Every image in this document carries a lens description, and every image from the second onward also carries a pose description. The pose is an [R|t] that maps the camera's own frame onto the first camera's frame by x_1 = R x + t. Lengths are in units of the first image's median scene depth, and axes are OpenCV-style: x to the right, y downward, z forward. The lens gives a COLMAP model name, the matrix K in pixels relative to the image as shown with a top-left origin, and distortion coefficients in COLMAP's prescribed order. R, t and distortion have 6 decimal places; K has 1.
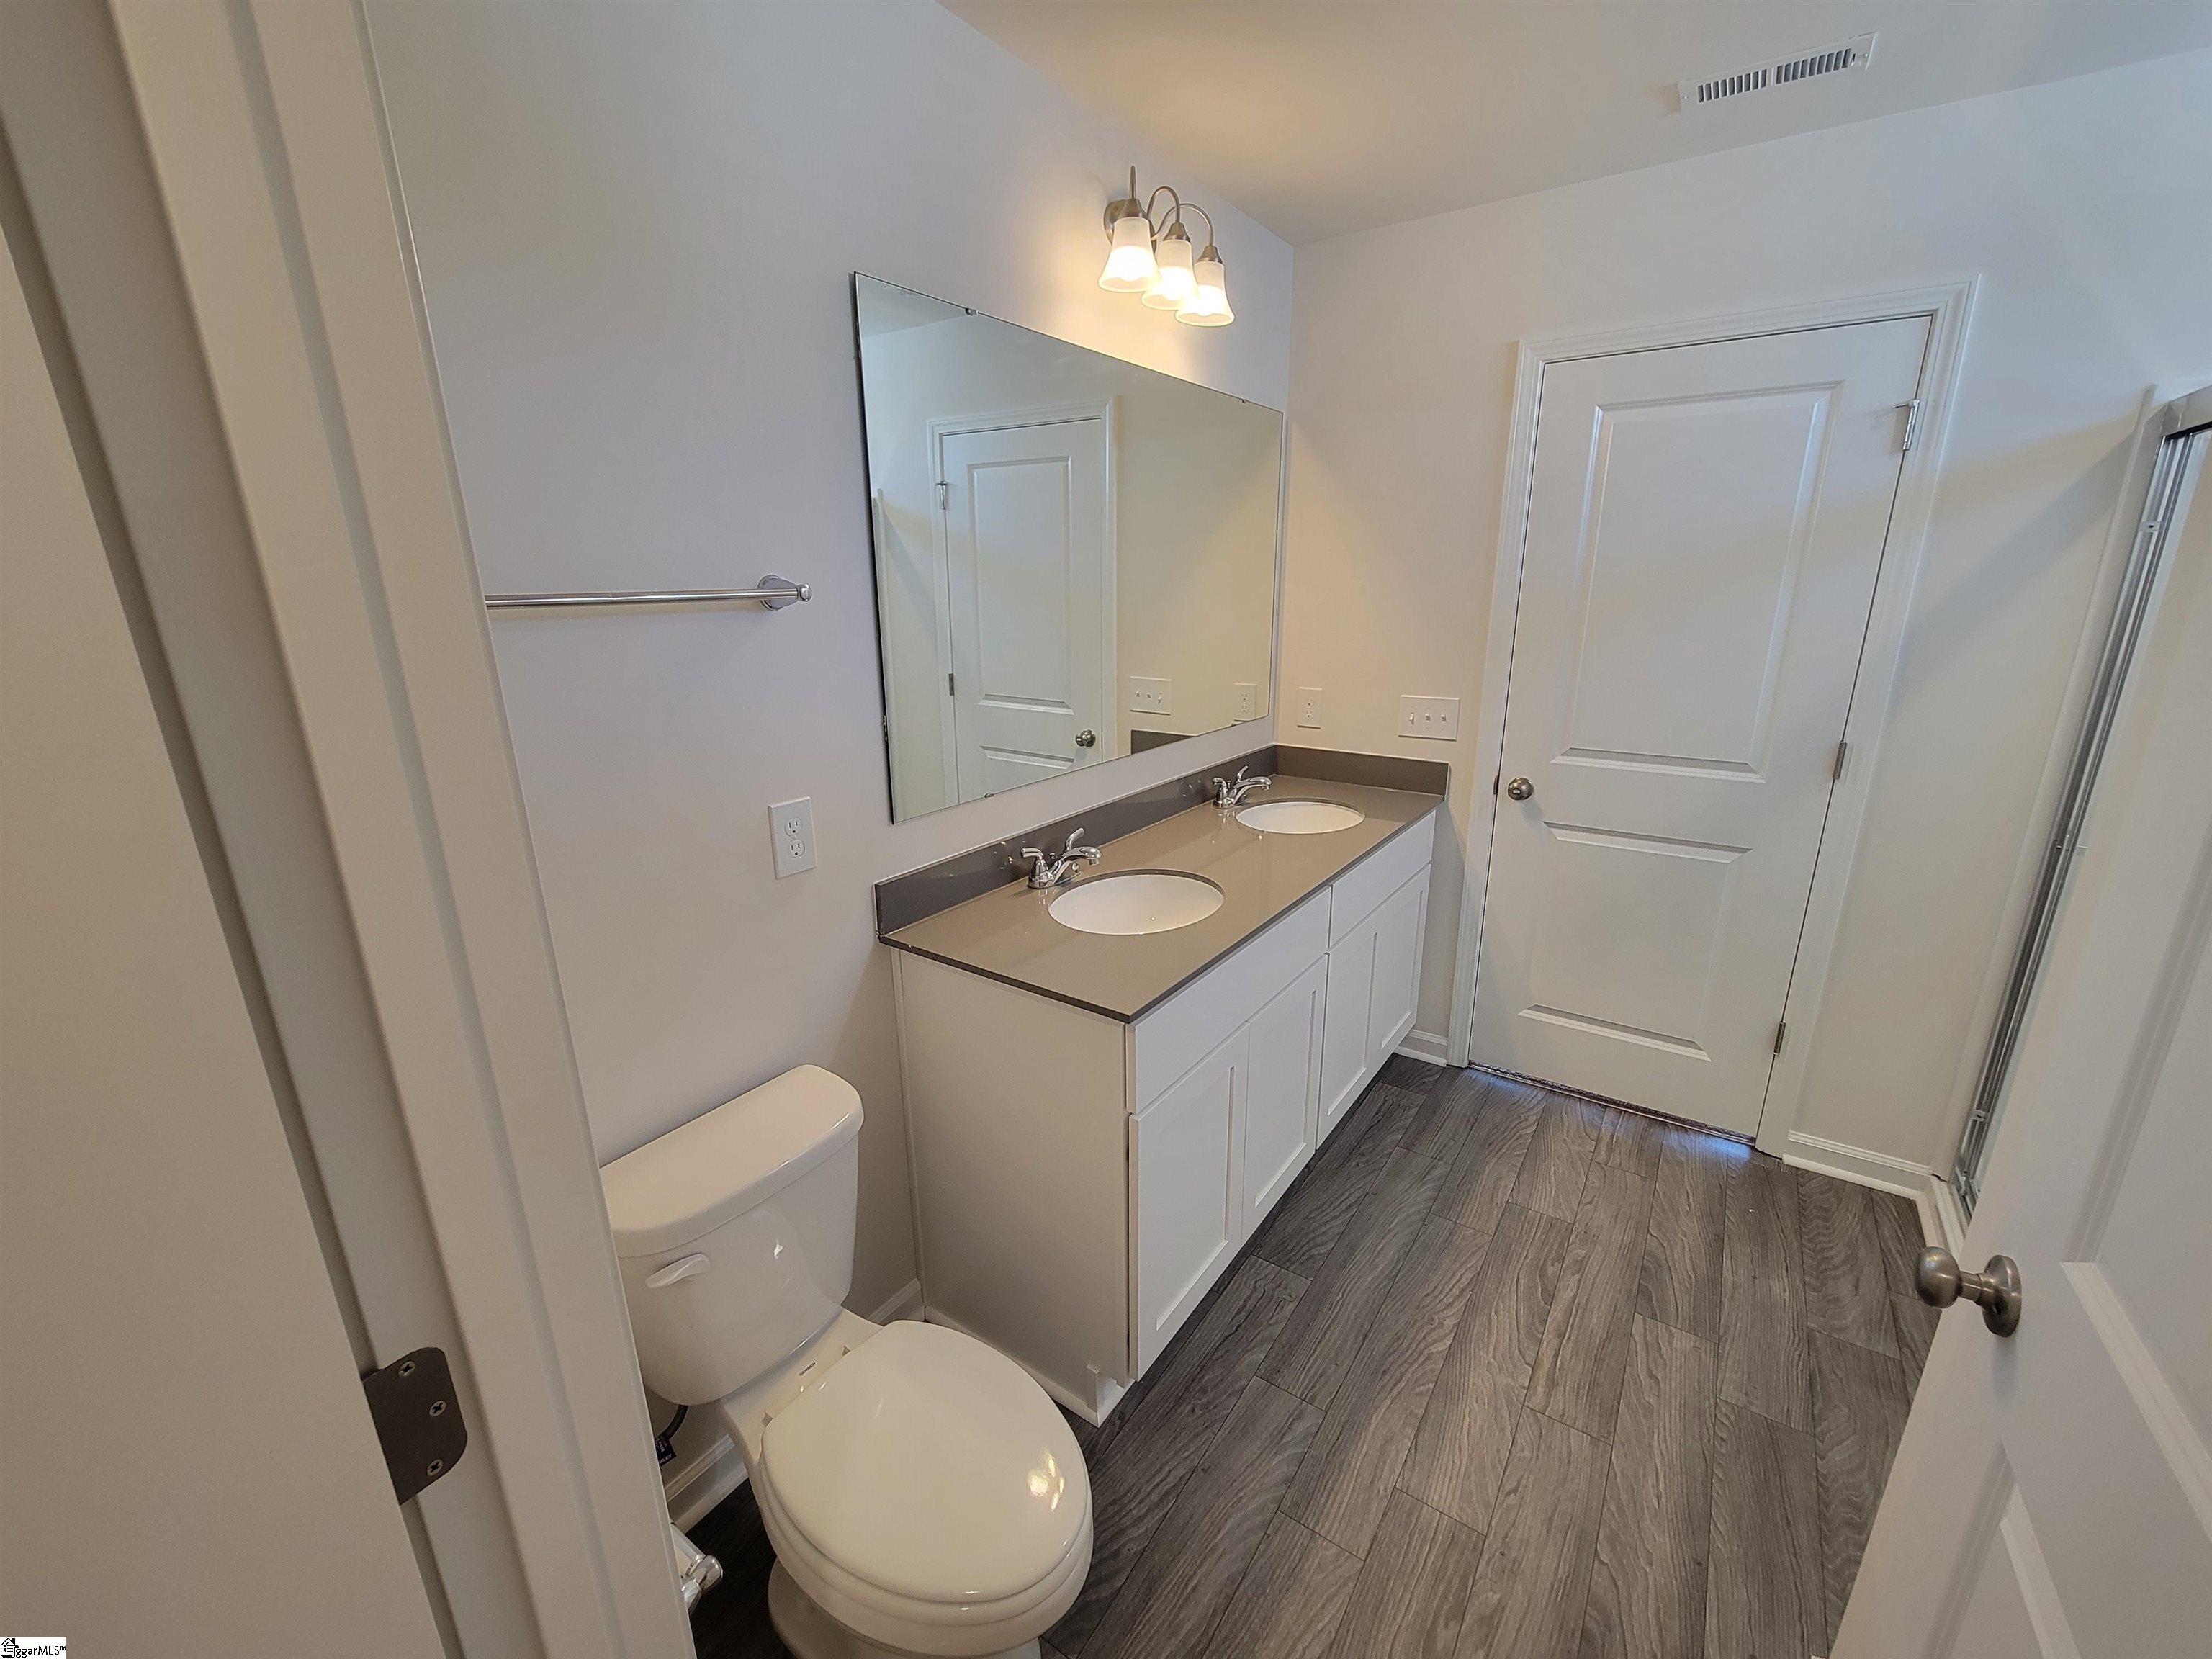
lens RADIAL K [[904.8, 0, 1100.0], [0, 904.8, 834.1], [0, 0, 1]] dist [0.001313, 0.000176]
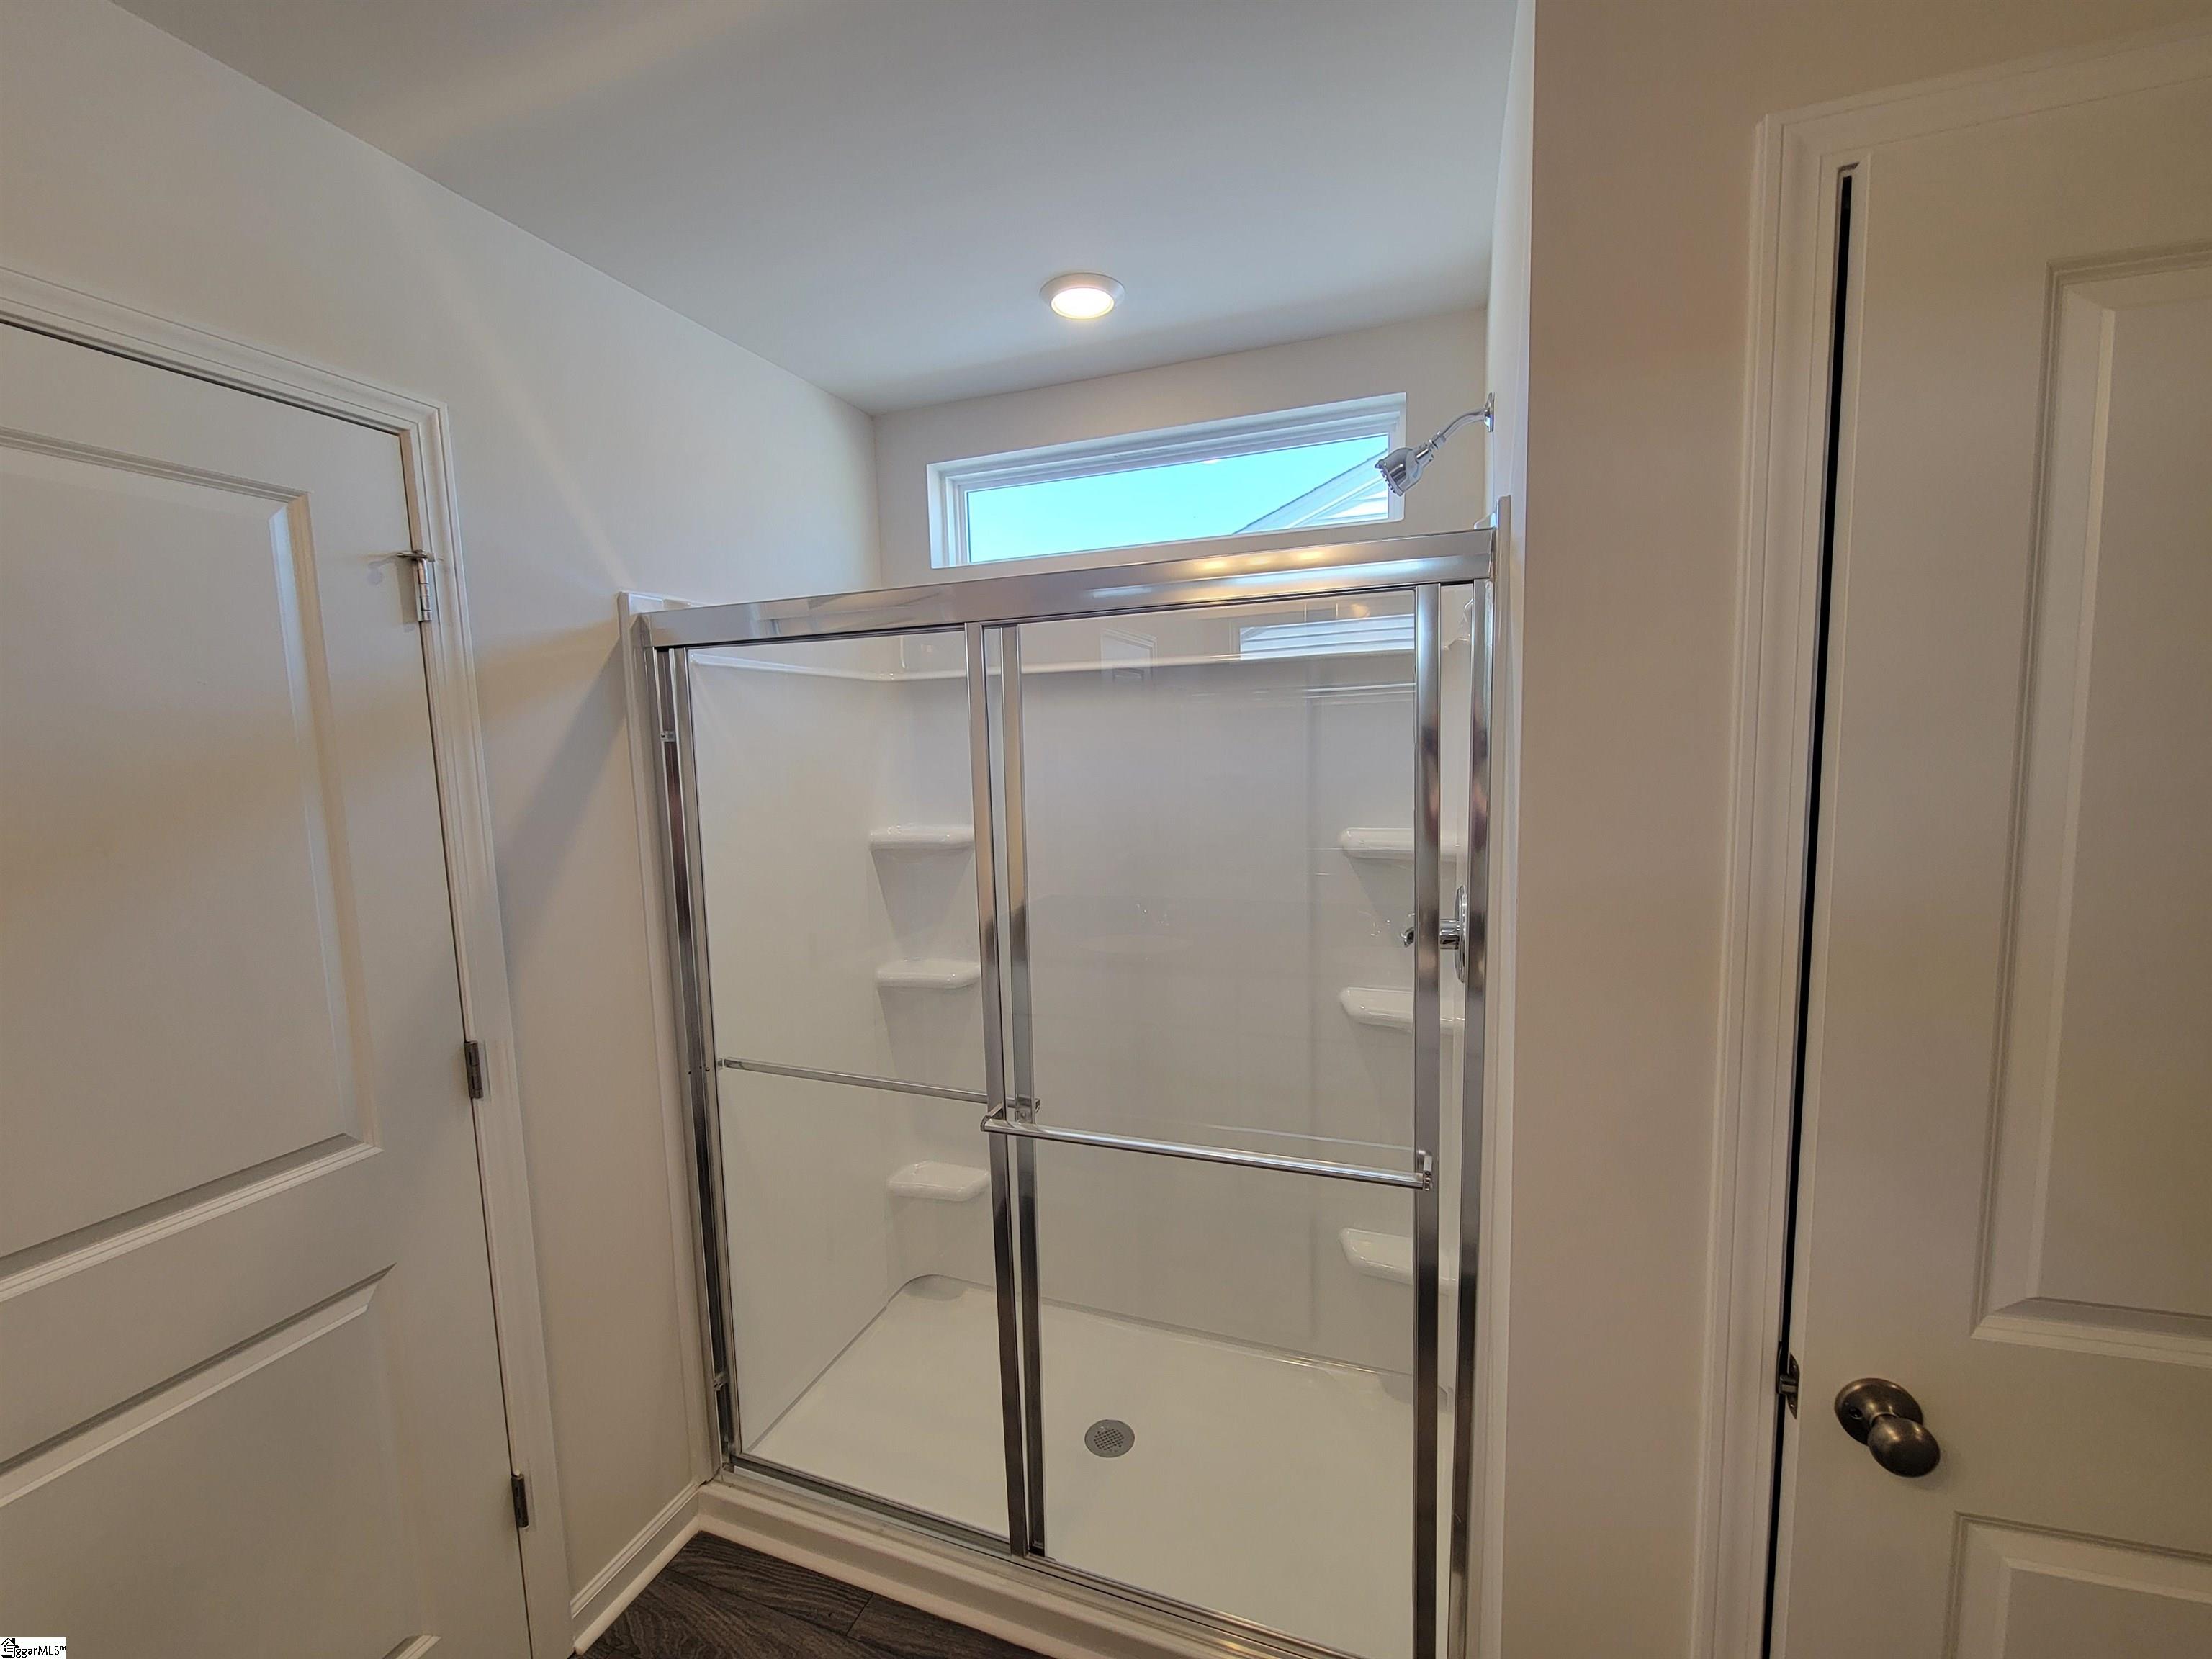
lens RADIAL K [[904.8, 0, 1100.0], [0, 904.8, 834.1], [0, 0, 1]] dist [0.001313, 0.000176]
pose [[-0.239539, -0.086721, 0.967006, 0.097143], [0.296204, 0.941991, 0.157851, -0.227862], [-0.924600, 0.324242, -0.199956, 0.709070]]
